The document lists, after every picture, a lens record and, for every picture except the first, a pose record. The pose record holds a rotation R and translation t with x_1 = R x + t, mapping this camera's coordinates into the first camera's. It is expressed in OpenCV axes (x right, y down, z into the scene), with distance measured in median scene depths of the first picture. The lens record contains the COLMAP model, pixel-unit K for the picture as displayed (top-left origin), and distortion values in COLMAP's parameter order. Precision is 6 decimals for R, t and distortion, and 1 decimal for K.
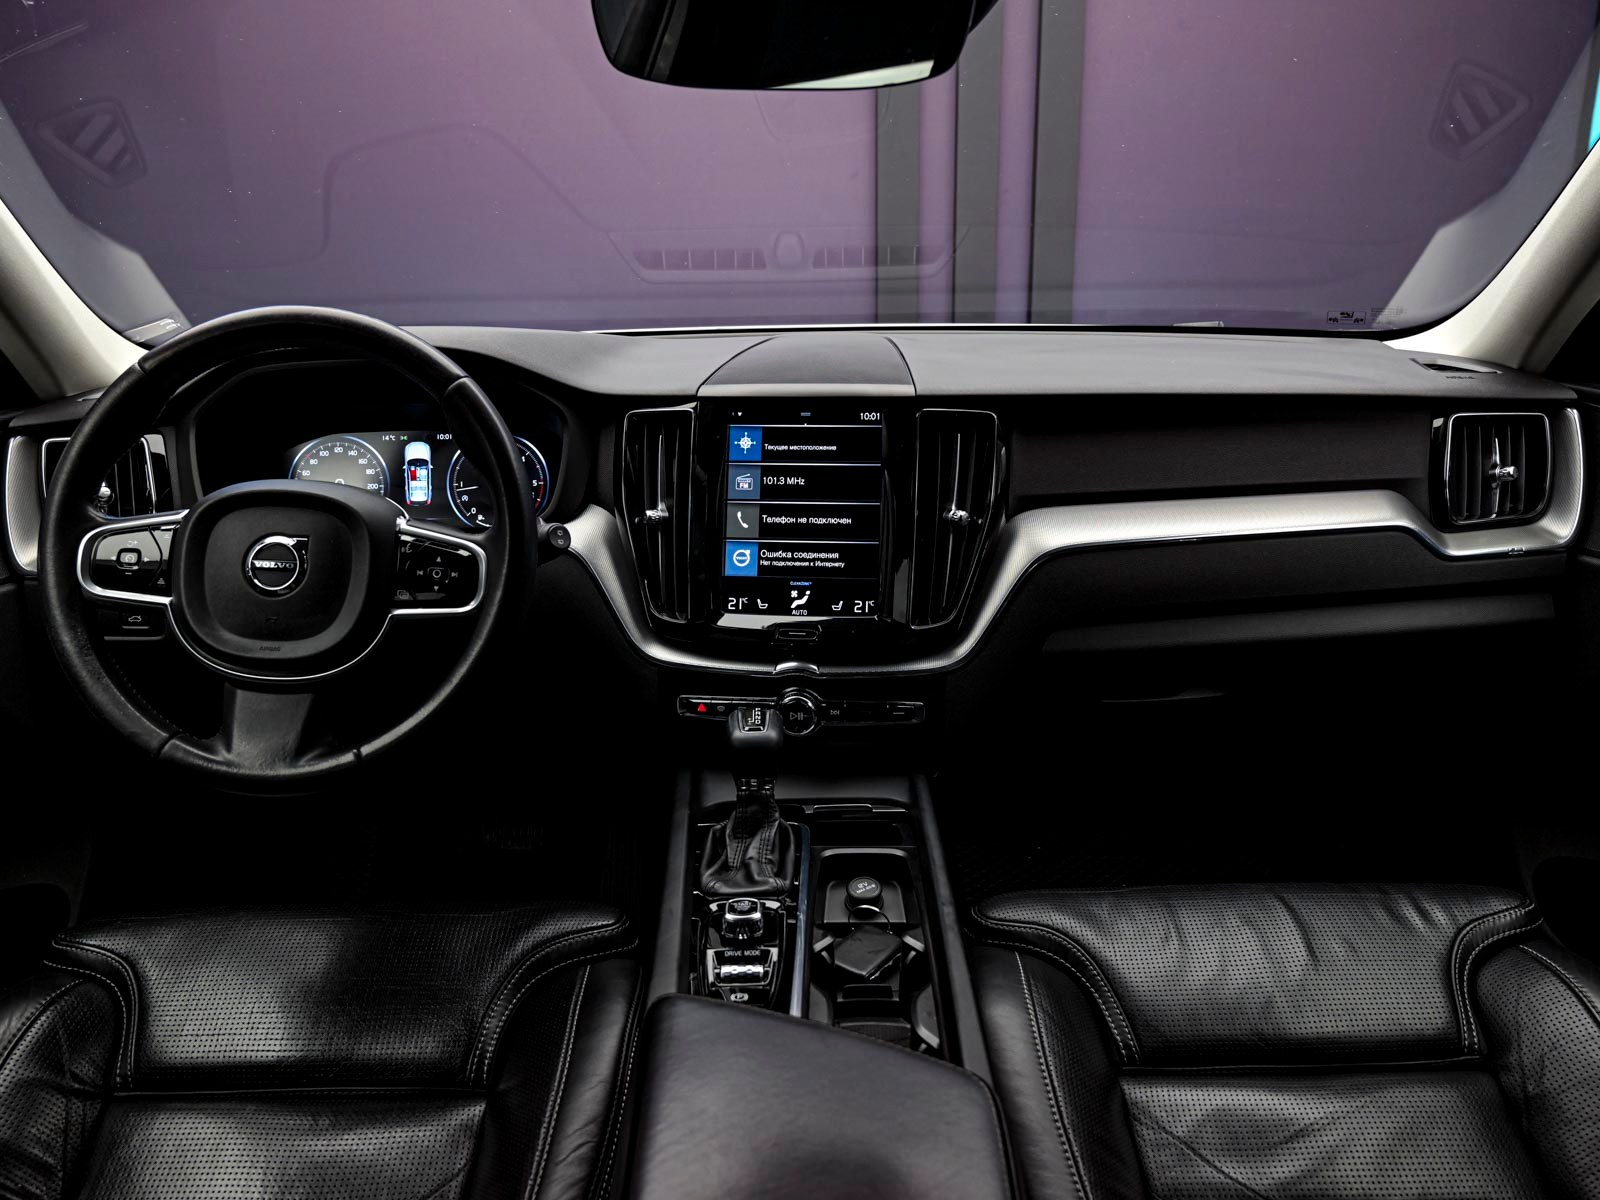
lens RADIAL K [[1348.0, 0, 799.1], [0, 1348.0, 601.7], [0, 0, 1]] dist [0.019528, 0.000193]
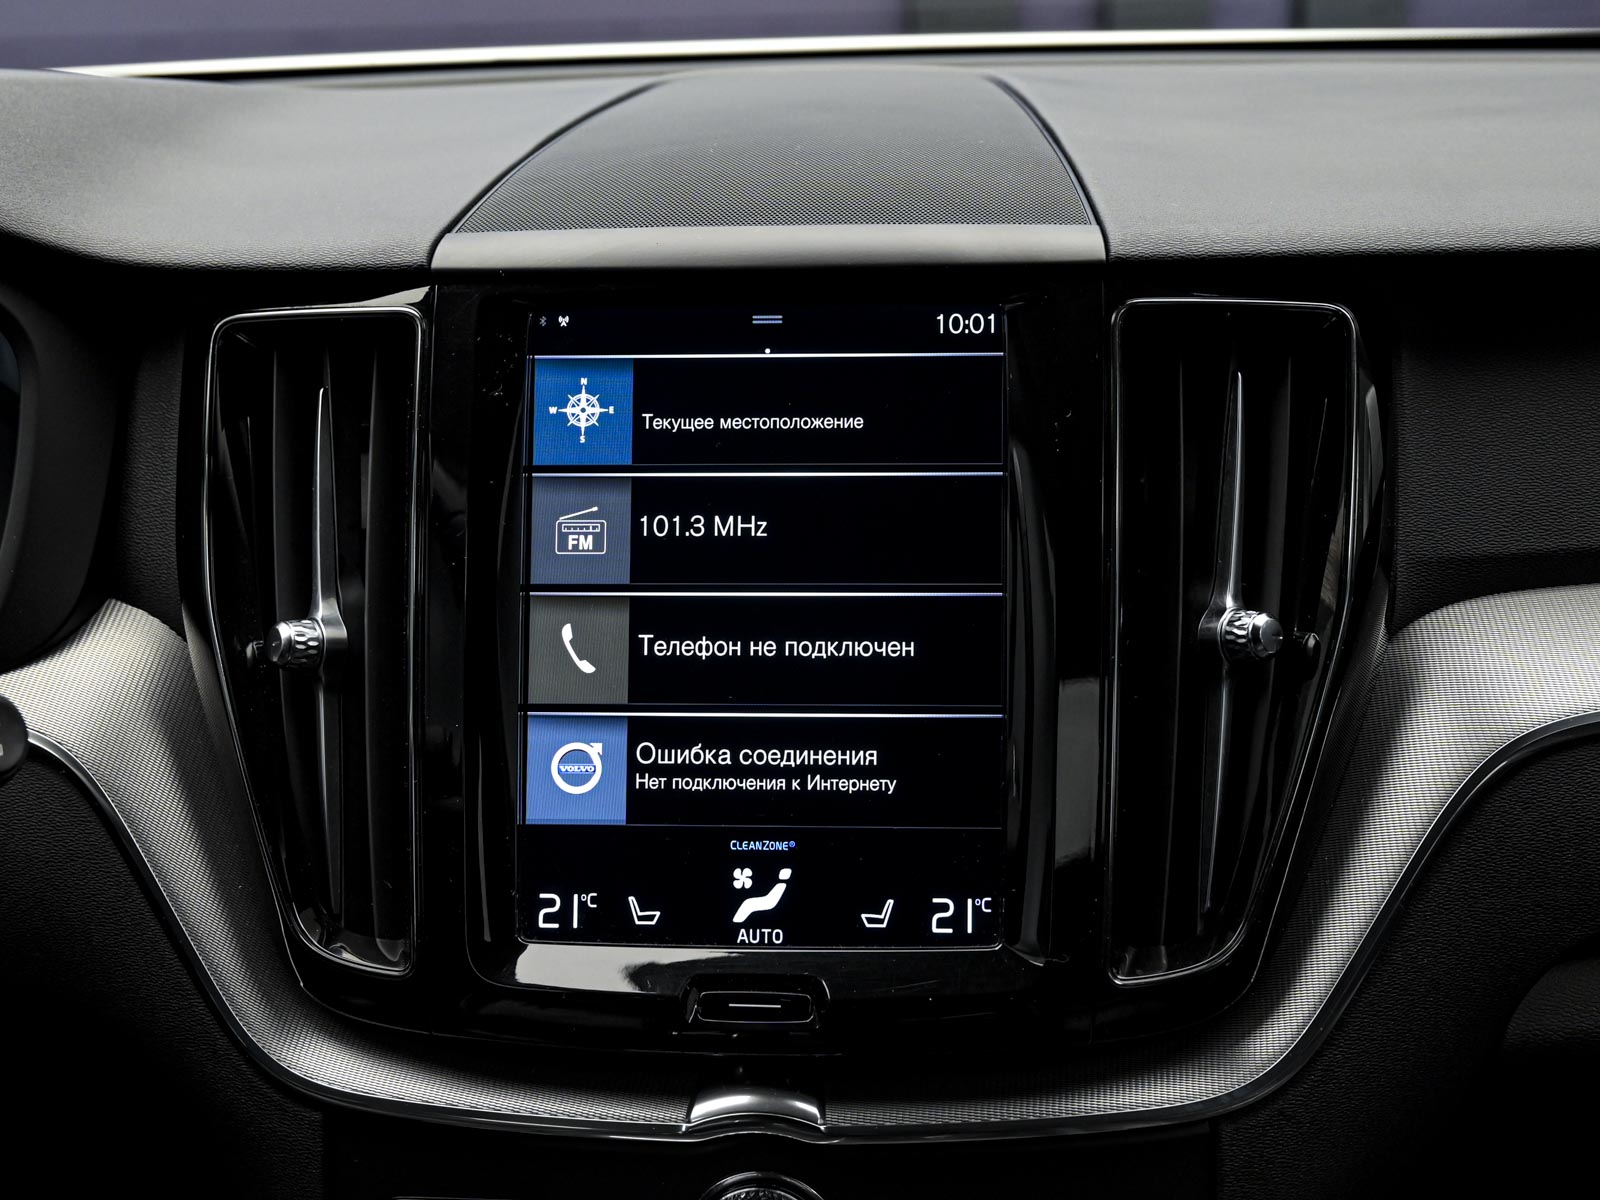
lens RADIAL K [[2761.8, 0, 801.2], [0, 2761.8, 591.8], [0, 0, 1]] dist [0.055247, 0.000000]
pose [[0.999253, -0.018614, 0.033854, -0.010686], [0.018896, 0.999789, -0.008028, -0.068416], [-0.033698, 0.008661, 0.999395, 0.338040]]
